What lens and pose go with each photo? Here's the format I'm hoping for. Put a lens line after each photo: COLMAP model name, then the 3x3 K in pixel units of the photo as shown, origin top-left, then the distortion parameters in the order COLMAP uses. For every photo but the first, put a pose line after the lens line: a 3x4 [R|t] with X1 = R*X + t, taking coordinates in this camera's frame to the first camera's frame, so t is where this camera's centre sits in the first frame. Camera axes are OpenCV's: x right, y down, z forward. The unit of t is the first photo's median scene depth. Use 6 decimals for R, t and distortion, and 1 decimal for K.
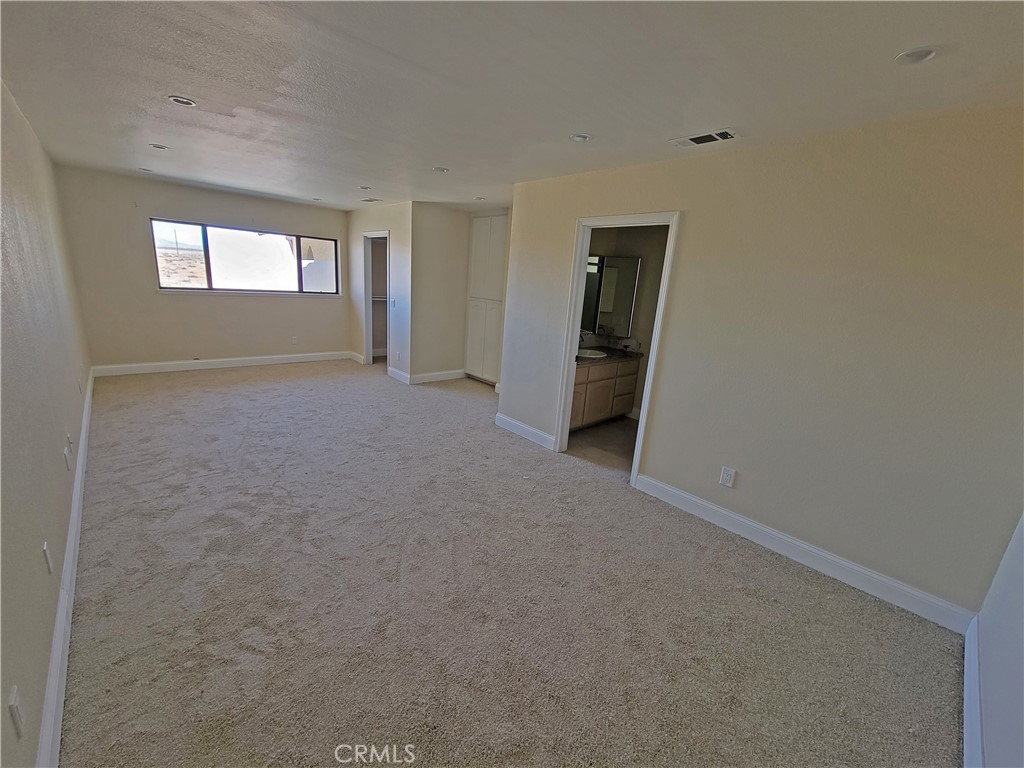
lens RADIAL K [[417.4, 0, 512.0], [0, 417.4, 384.0], [0, 0, 1]] dist [-0.000512, -0.000021]
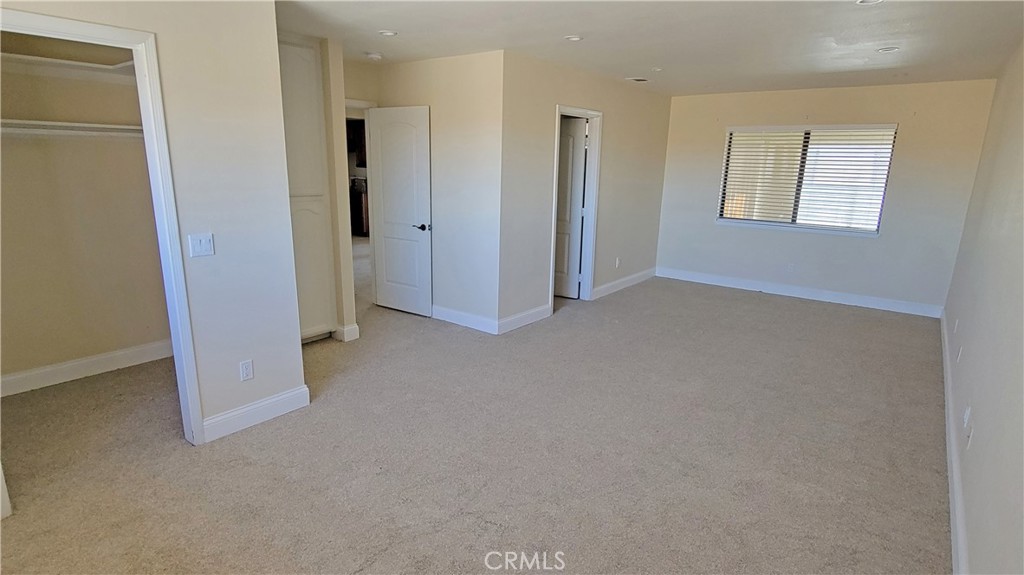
lens RADIAL K [[522.0, 0, 512.0], [0, 522.0, 287.5], [0, 0, 1]] dist [-0.000394, 0.000022]
pose [[-0.153716, -0.306188, 0.939479, -0.968991], [0.207608, 0.919549, 0.333661, -0.326422], [-0.966059, 0.246332, -0.077782, 1.000030]]
